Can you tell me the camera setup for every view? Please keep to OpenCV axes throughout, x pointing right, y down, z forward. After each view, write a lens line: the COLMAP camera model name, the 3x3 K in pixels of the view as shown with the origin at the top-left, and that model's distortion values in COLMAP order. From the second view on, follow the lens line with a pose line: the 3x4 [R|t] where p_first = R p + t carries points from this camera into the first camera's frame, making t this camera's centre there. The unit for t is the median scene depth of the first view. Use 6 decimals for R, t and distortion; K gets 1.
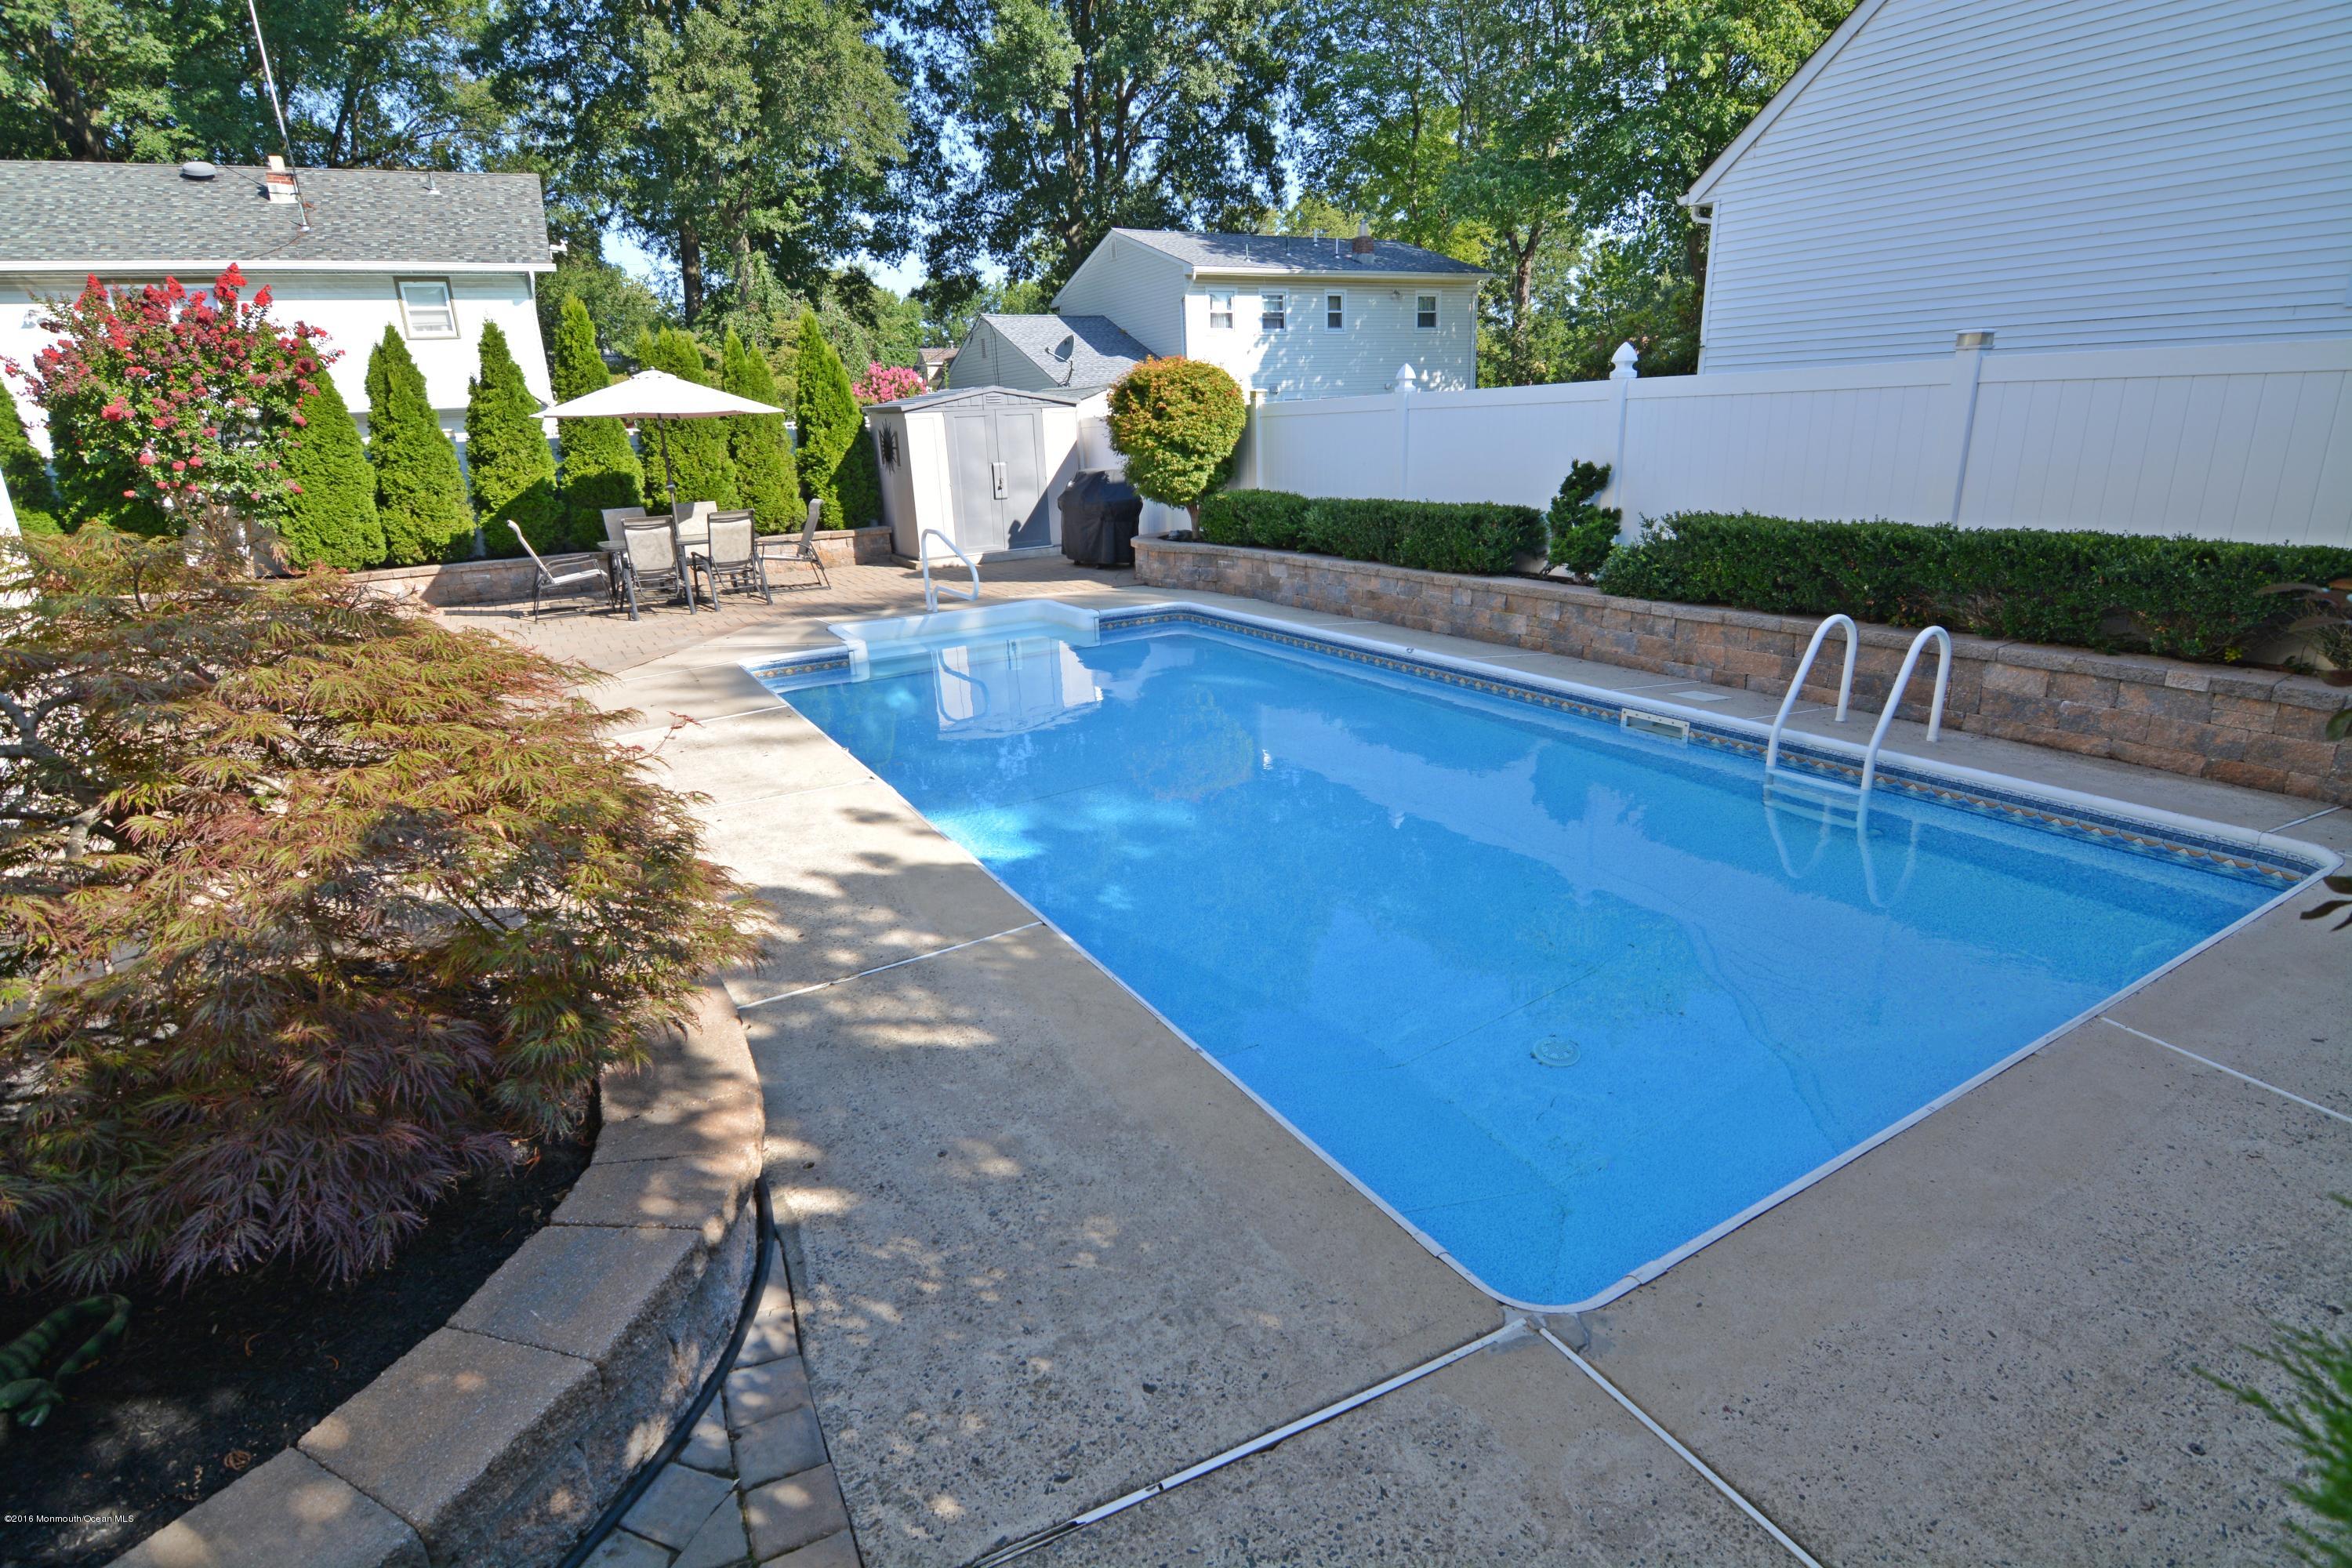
lens RADIAL K [[1148.8, 0, 1176.0], [0, 1148.8, 784.0], [0, 0, 1]] dist [-0.024133, 0.000664]
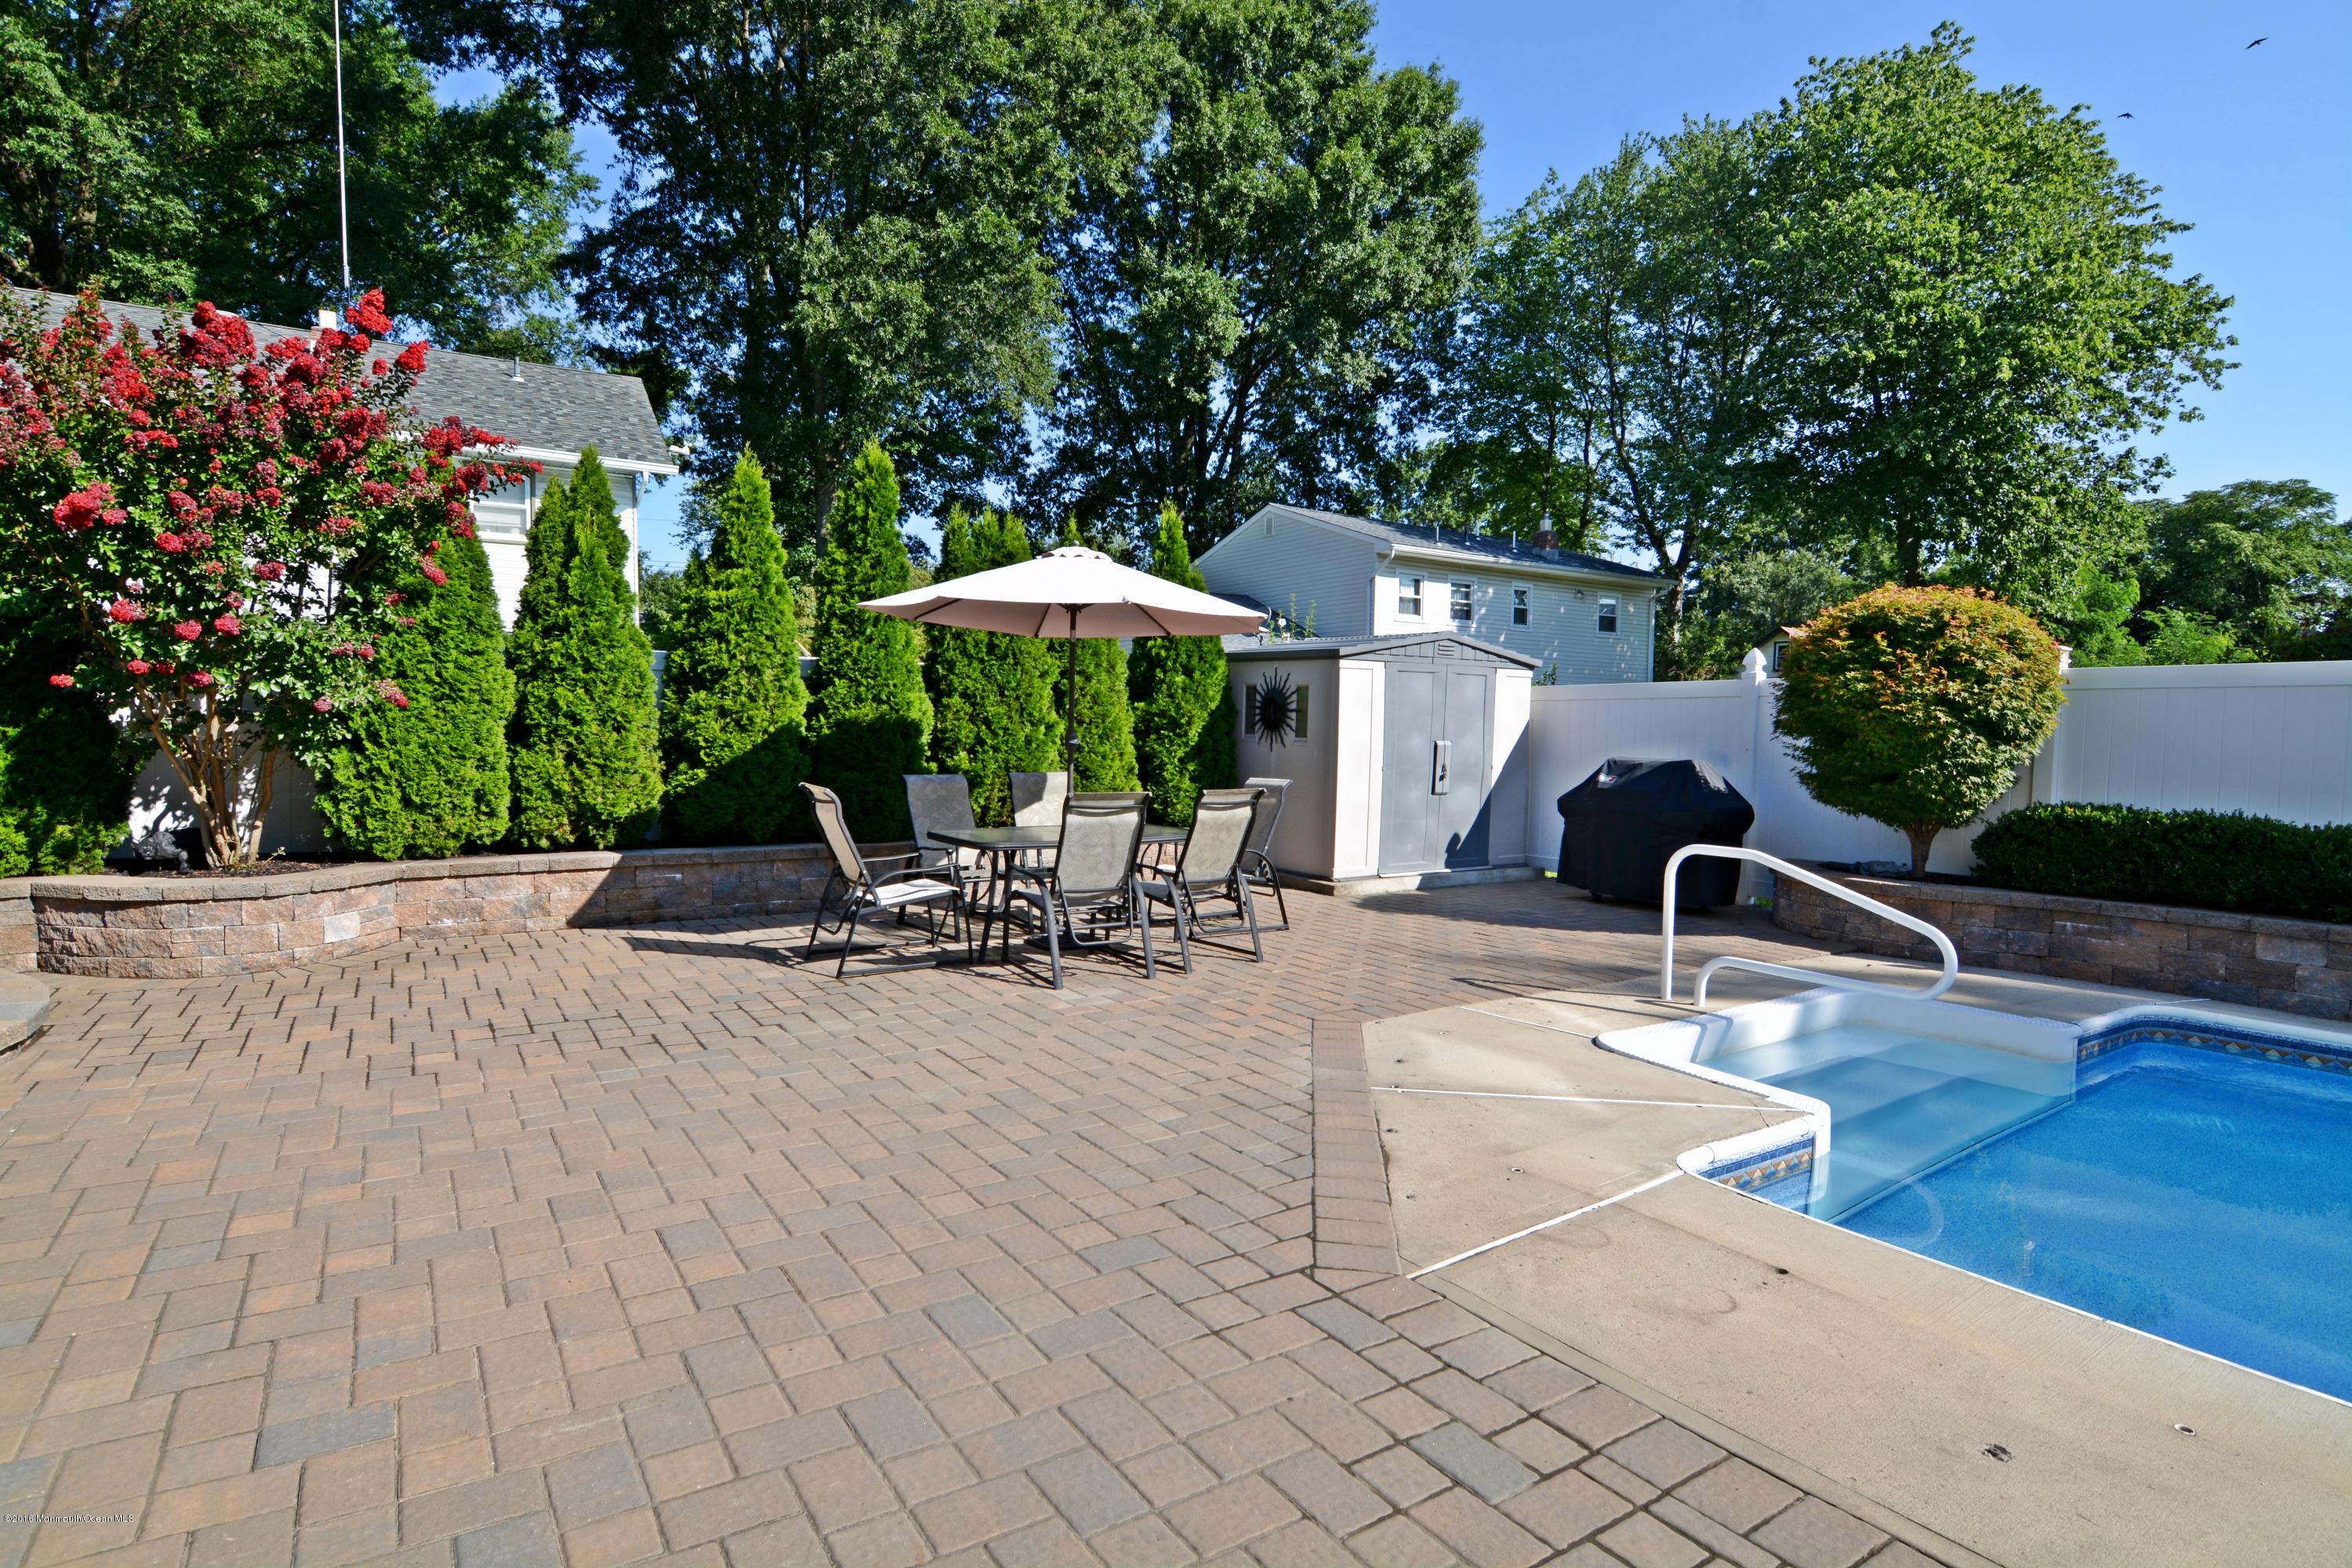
lens RADIAL K [[1173.1, 0, 1176.0], [0, 1173.1, 784.0], [0, 0, 1]] dist [-0.018627, -0.001464]
pose [[0.995932, 0.053384, 0.072596, -0.403790], [-0.032897, 0.965419, -0.258621, -0.084846], [-0.083892, 0.255181, 0.963247, 0.409065]]
